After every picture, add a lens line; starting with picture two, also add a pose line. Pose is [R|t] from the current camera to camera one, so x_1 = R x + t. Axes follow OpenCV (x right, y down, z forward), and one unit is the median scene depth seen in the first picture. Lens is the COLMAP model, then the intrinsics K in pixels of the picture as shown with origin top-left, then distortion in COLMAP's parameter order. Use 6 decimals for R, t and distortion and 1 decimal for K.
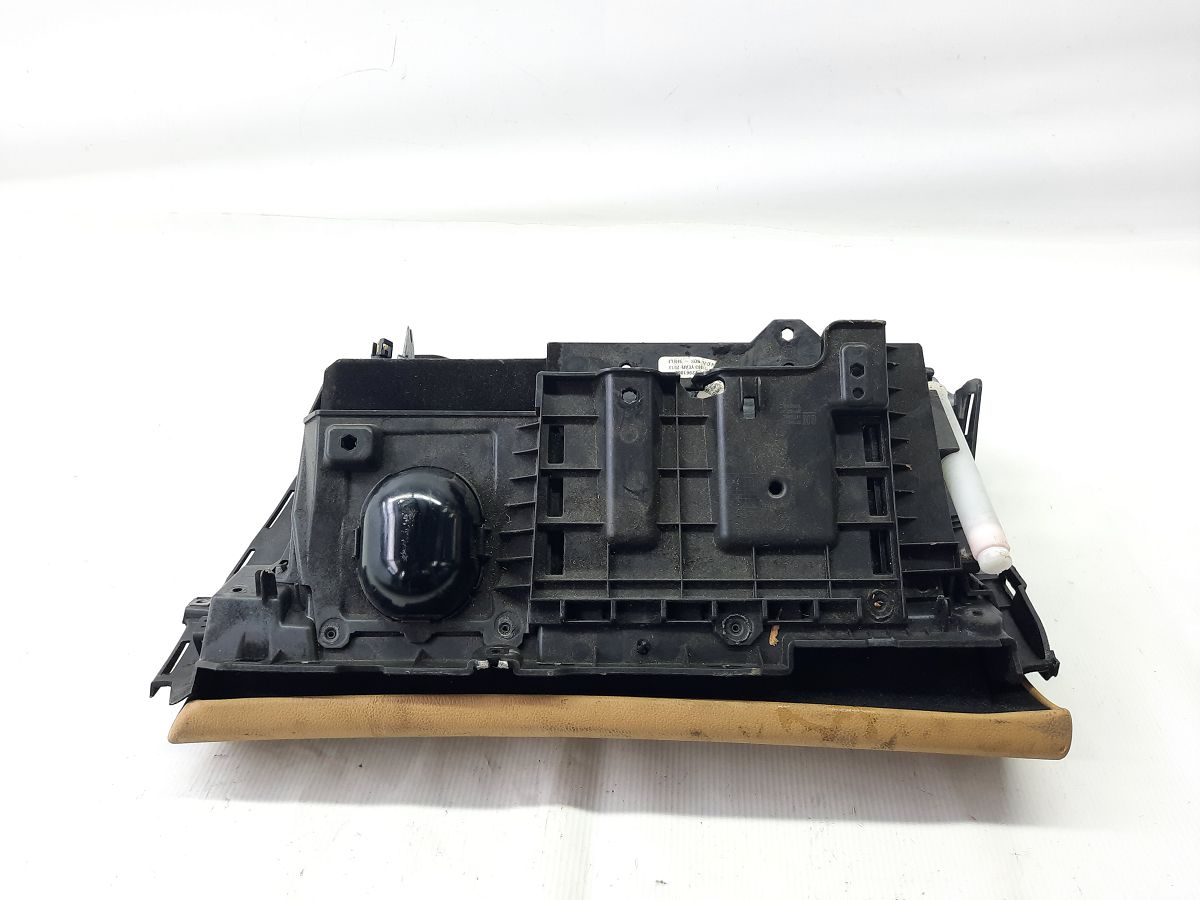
lens RADIAL K [[882.3, 0, 600.0], [0, 882.3, 450.0], [0, 0, 1]] dist [0.065467, -0.100343]
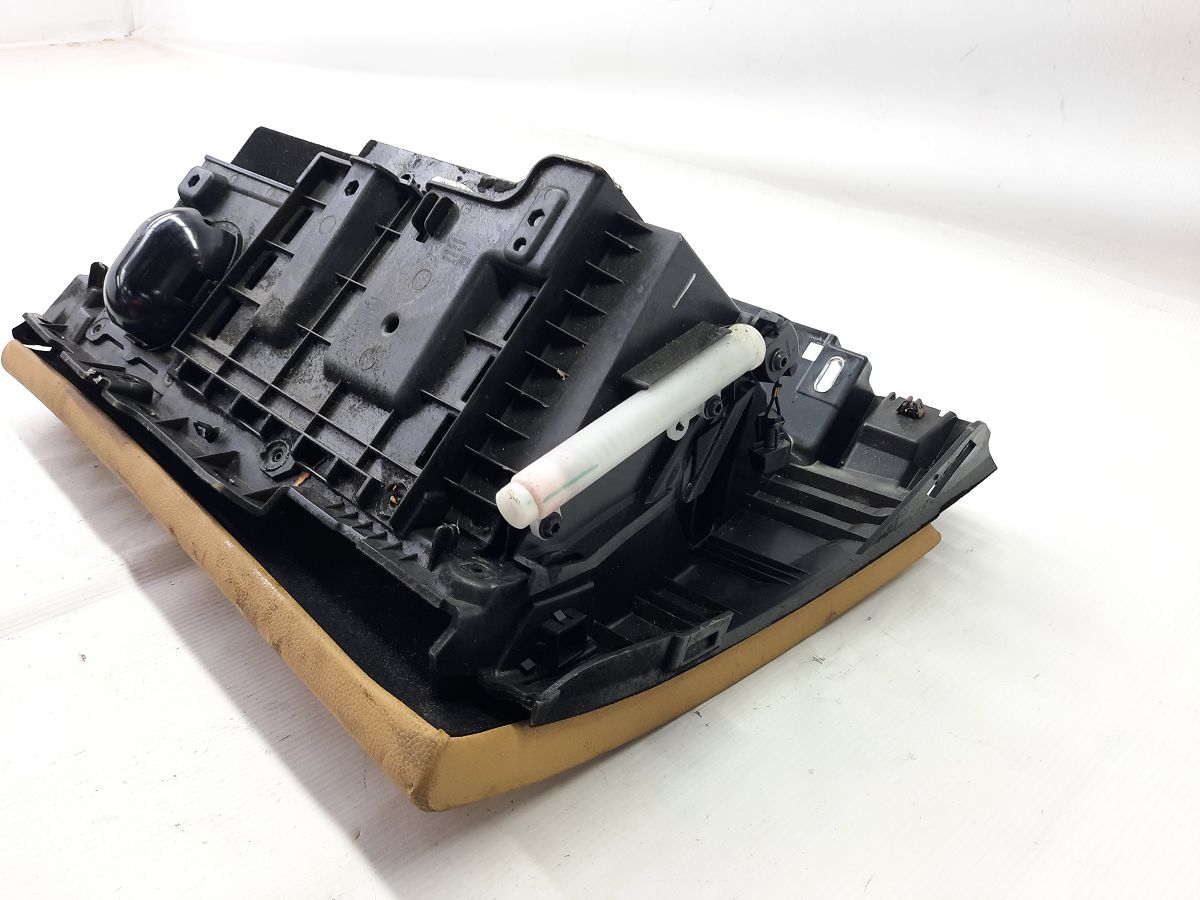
lens RADIAL K [[882.3, 0, 600.0], [0, 882.3, 450.0], [0, 0, 1]] dist [0.065467, -0.100343]
pose [[0.726050, 0.368262, -0.580719, 0.832864], [-0.416209, 0.907593, 0.055179, 0.022994], [0.547377, 0.201638, 0.812232, 0.471973]]
